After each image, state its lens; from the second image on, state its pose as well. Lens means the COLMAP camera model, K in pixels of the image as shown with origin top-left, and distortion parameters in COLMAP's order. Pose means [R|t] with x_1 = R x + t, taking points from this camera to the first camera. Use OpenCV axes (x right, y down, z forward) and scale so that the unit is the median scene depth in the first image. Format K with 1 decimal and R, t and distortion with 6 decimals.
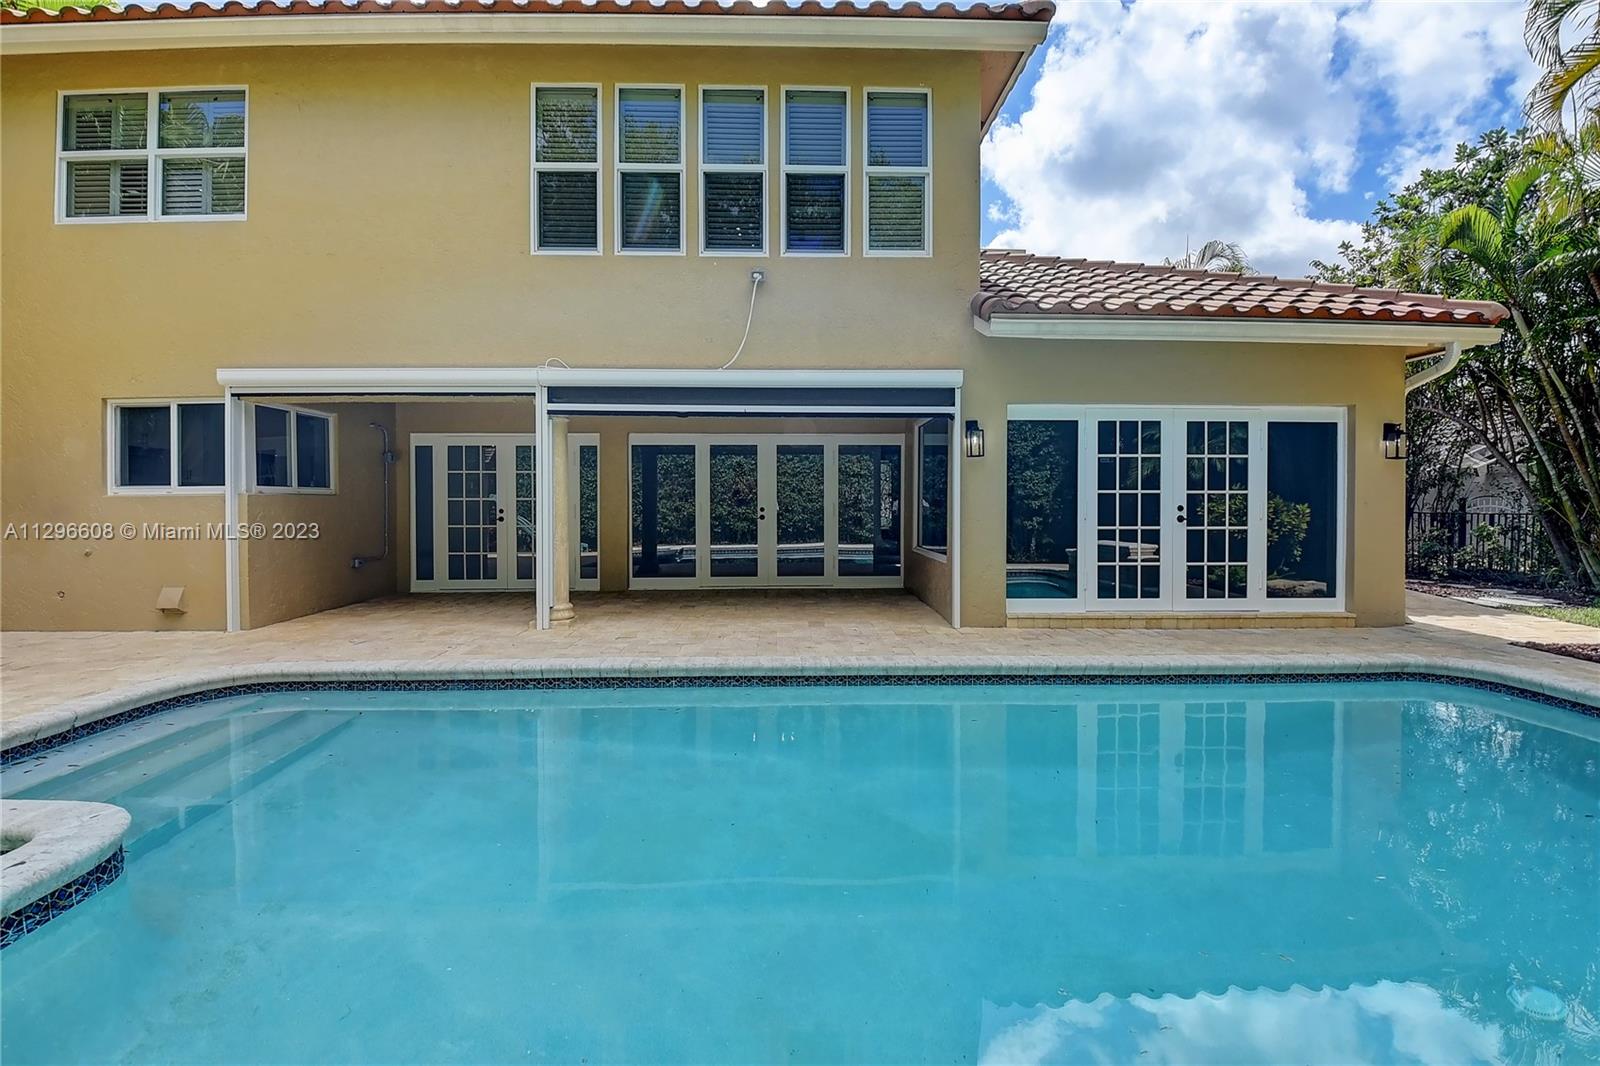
lens RADIAL K [[703.7, 0, 799.5], [0, 703.7, 511.9], [0, 0, 1]] dist [-0.025136, -0.003941]
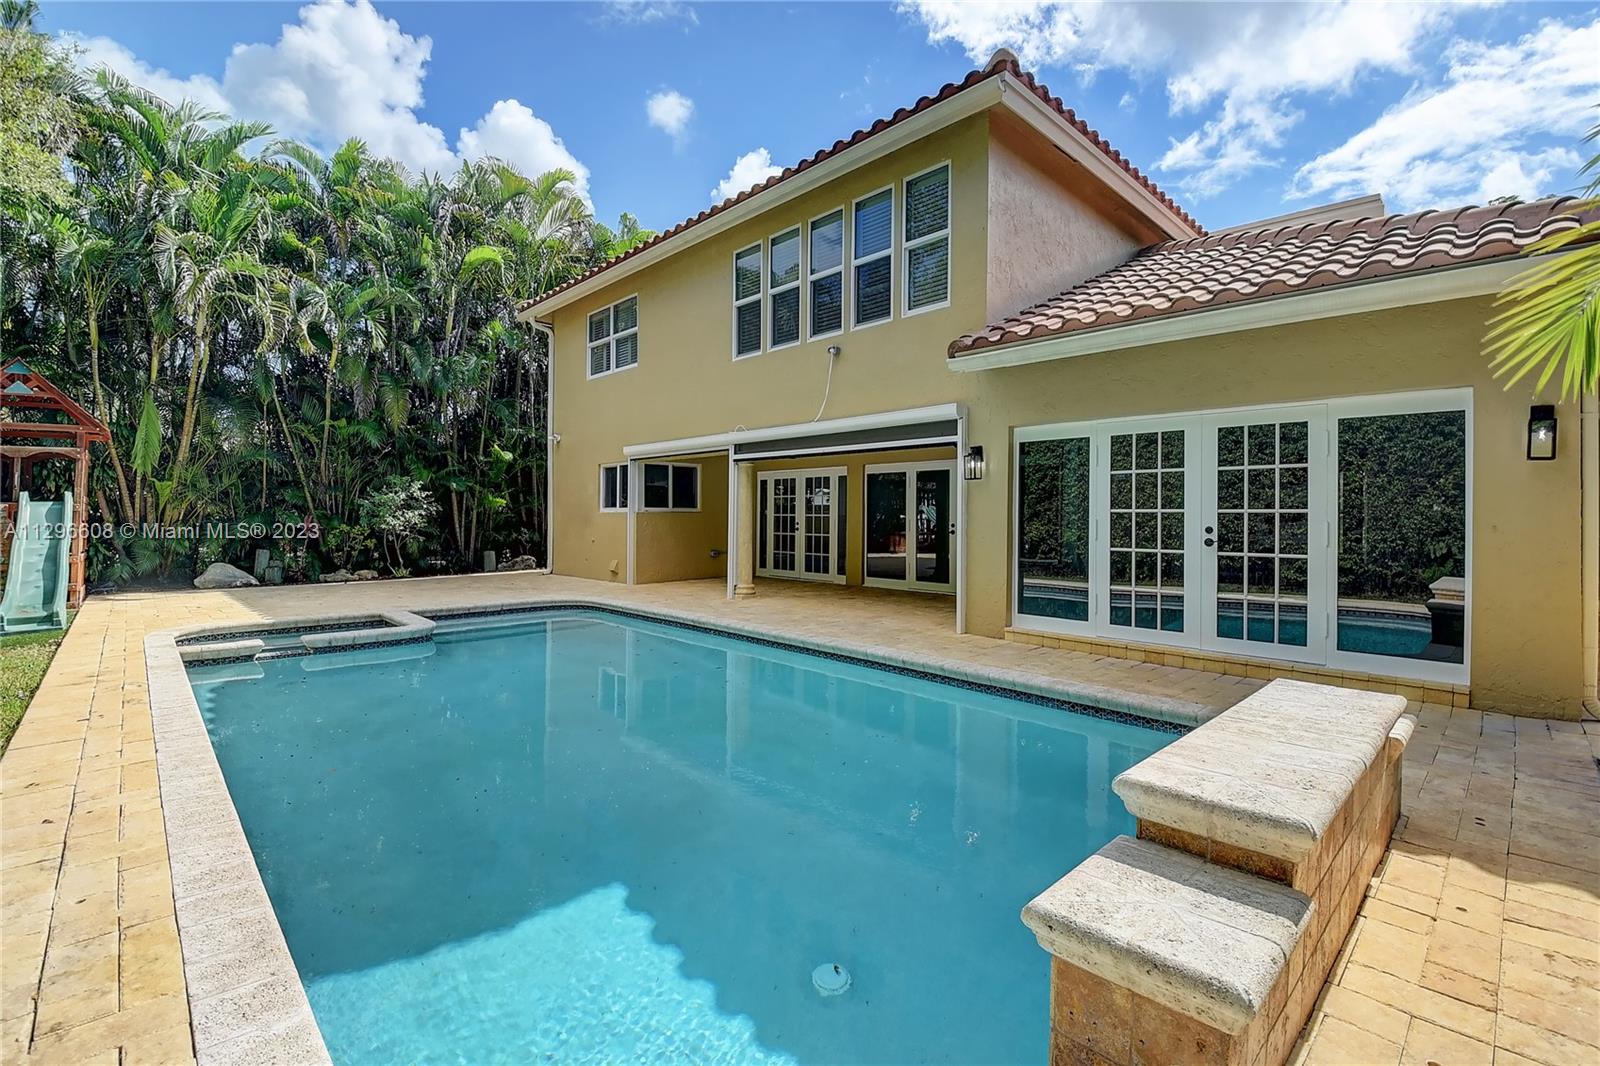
lens RADIAL K [[703.7, 0, 799.5], [0, 703.7, 511.9], [0, 0, 1]] dist [-0.025136, -0.003941]
pose [[0.666039, 0.001212, -0.745916, 0.878241], [-0.018233, 0.999726, -0.014656, -0.006105], [0.745694, 0.023362, 0.665878, 0.062094]]
